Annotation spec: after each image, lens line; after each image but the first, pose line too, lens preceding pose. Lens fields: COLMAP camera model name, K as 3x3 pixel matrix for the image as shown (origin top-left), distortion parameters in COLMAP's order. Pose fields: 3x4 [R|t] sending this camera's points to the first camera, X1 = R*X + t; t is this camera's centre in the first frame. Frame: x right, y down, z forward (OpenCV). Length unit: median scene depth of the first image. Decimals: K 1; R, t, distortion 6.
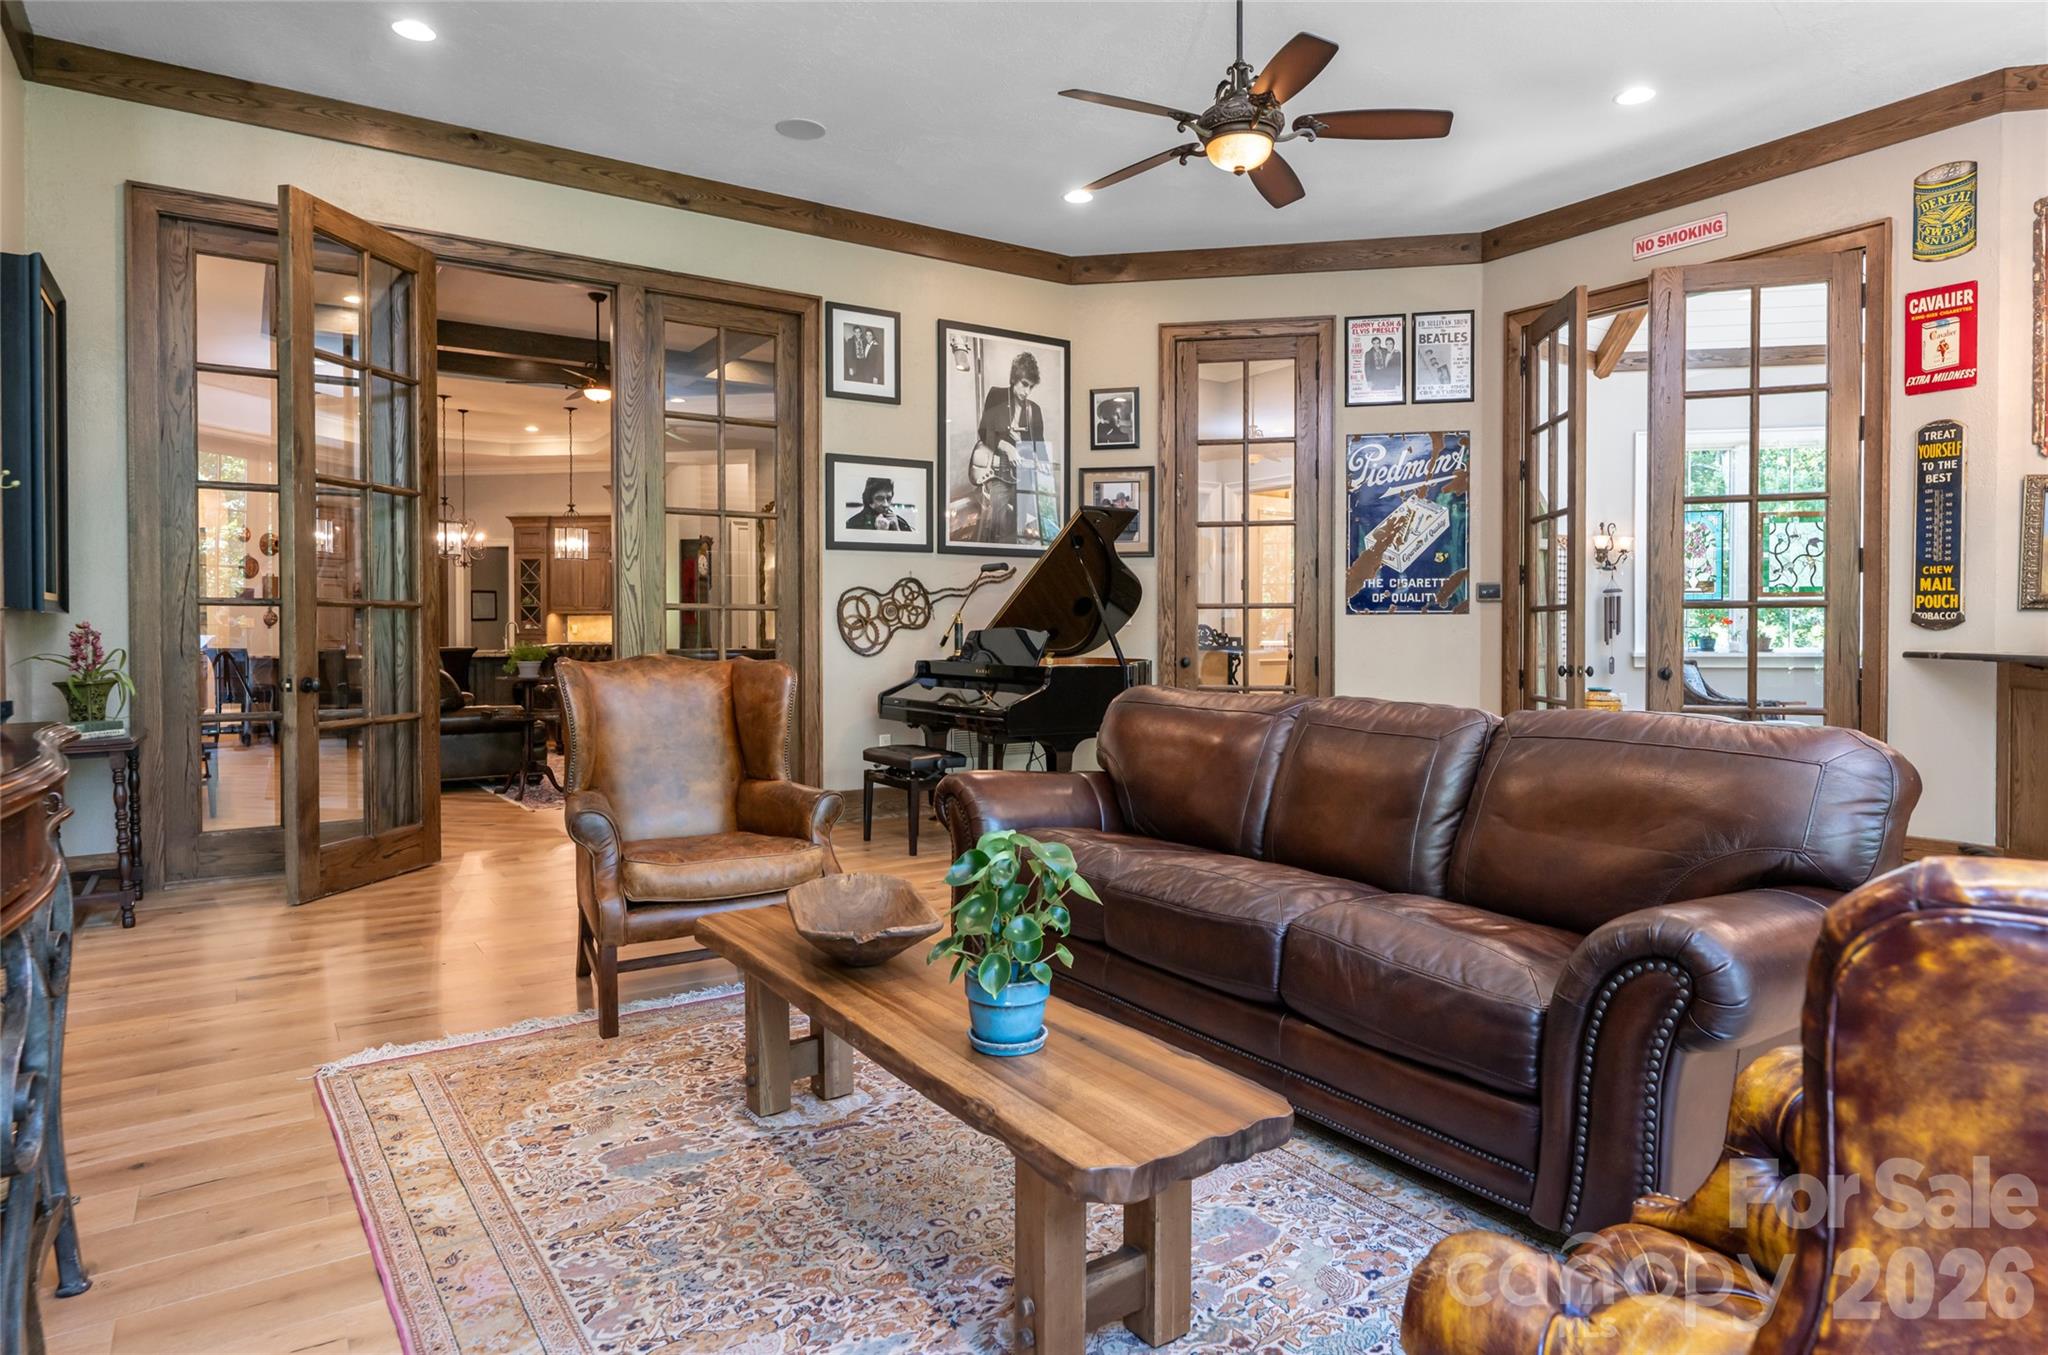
lens RADIAL K [[1197.6, 0, 1018.1], [0, 1197.6, 643.1], [0, 0, 1]] dist [0.008326, 0.000865]
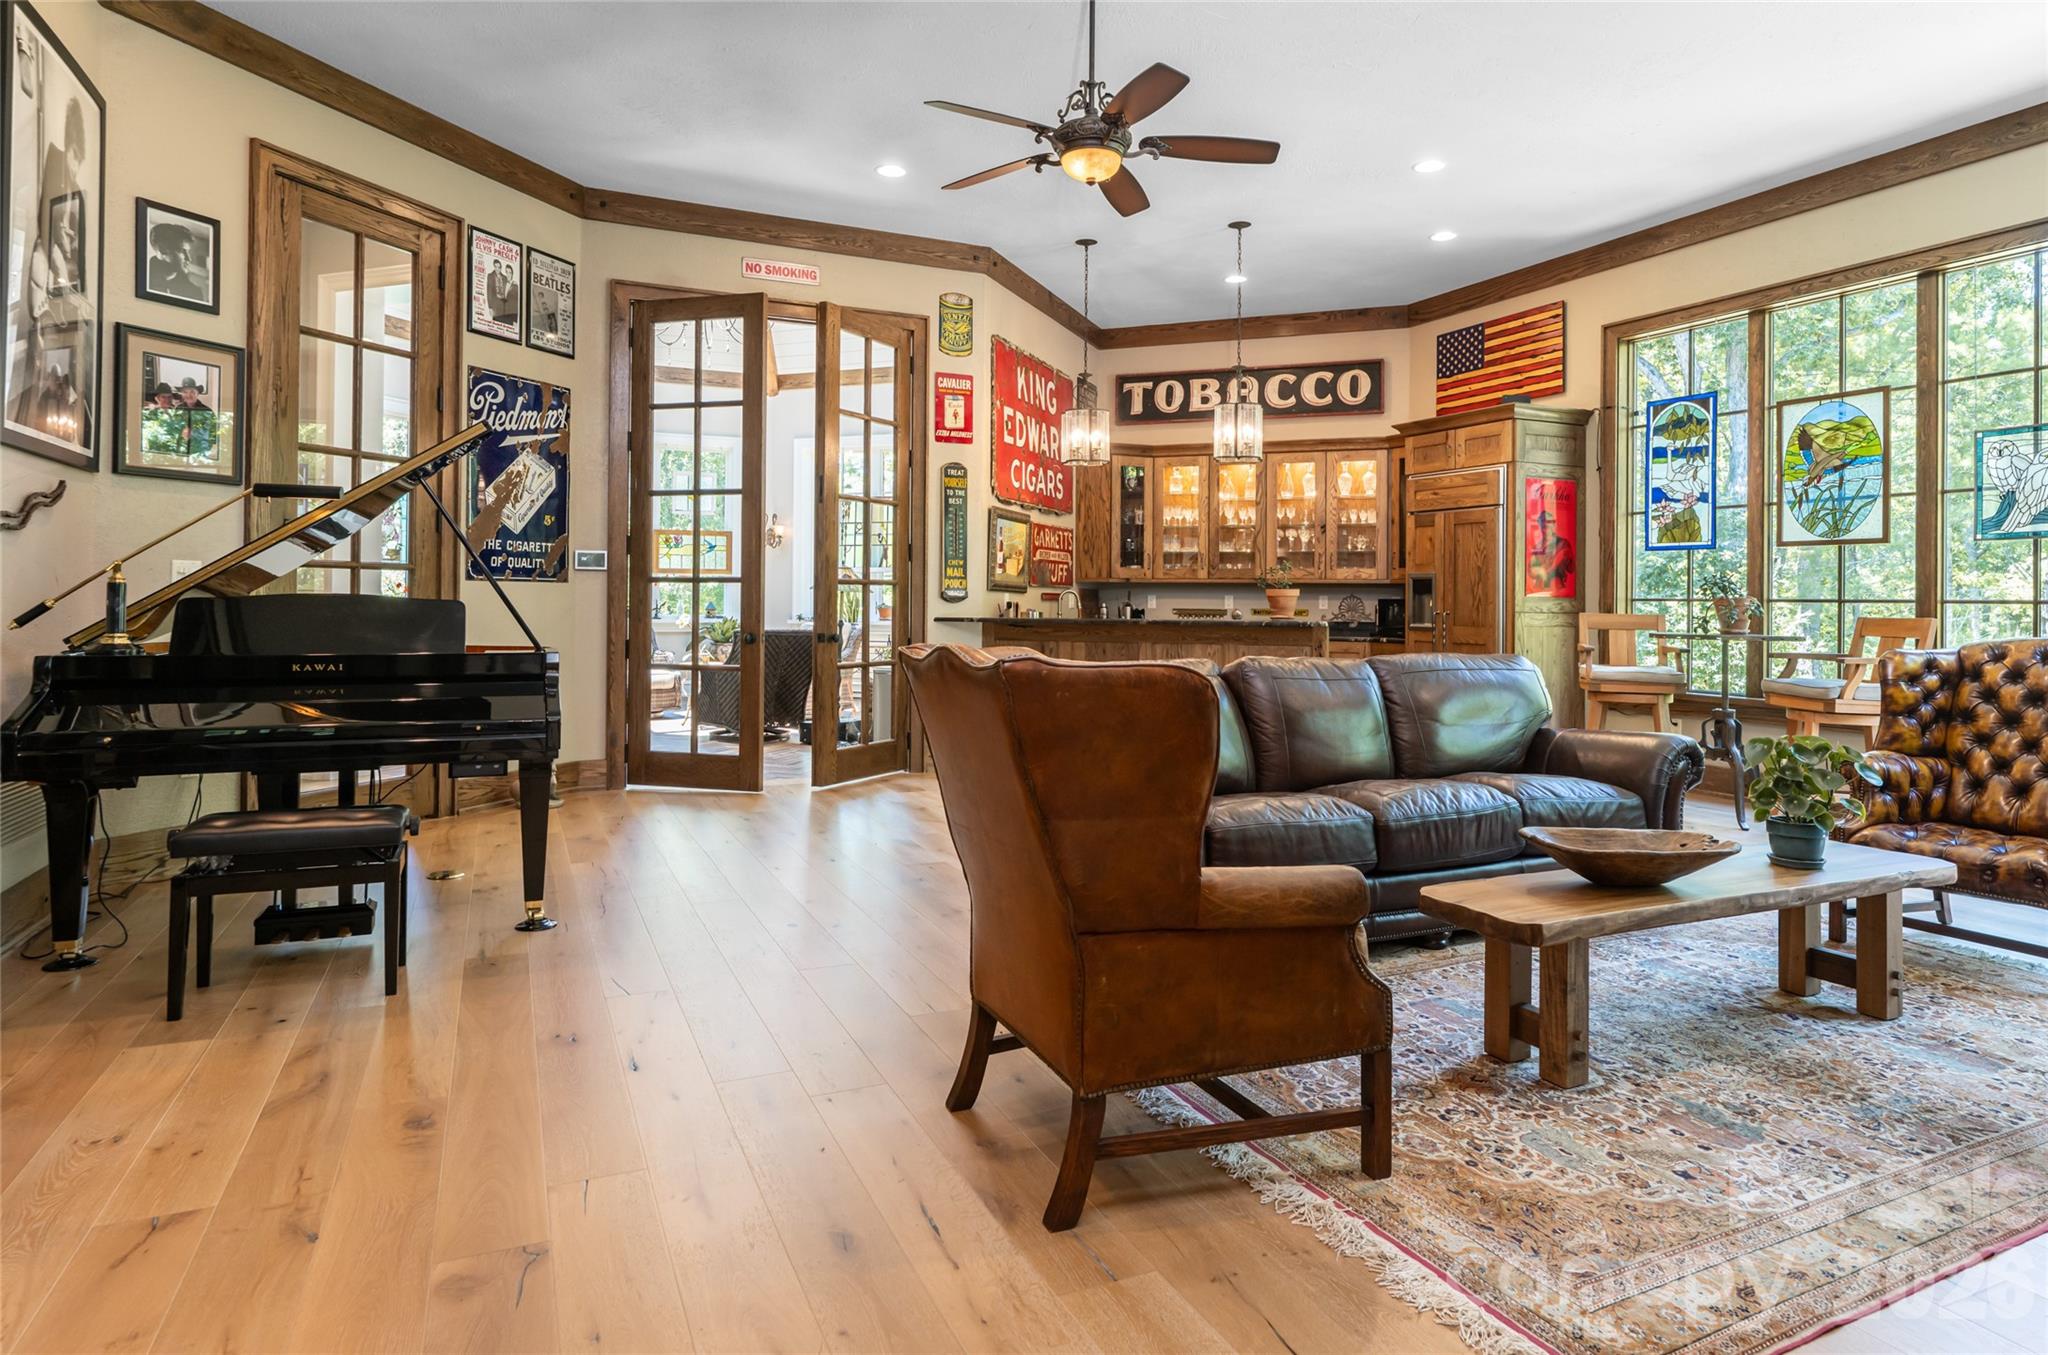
lens RADIAL K [[1155.1, 0, 1063.3], [0, 1155.1, 596.2], [0, 0, 1]] dist [-0.008332, 0.000338]
pose [[0.150787, 0.009002, 0.988525, -0.500498], [0.003611, 0.999947, -0.009657, -0.003717], [-0.988560, 0.005025, 0.150747, 0.516681]]
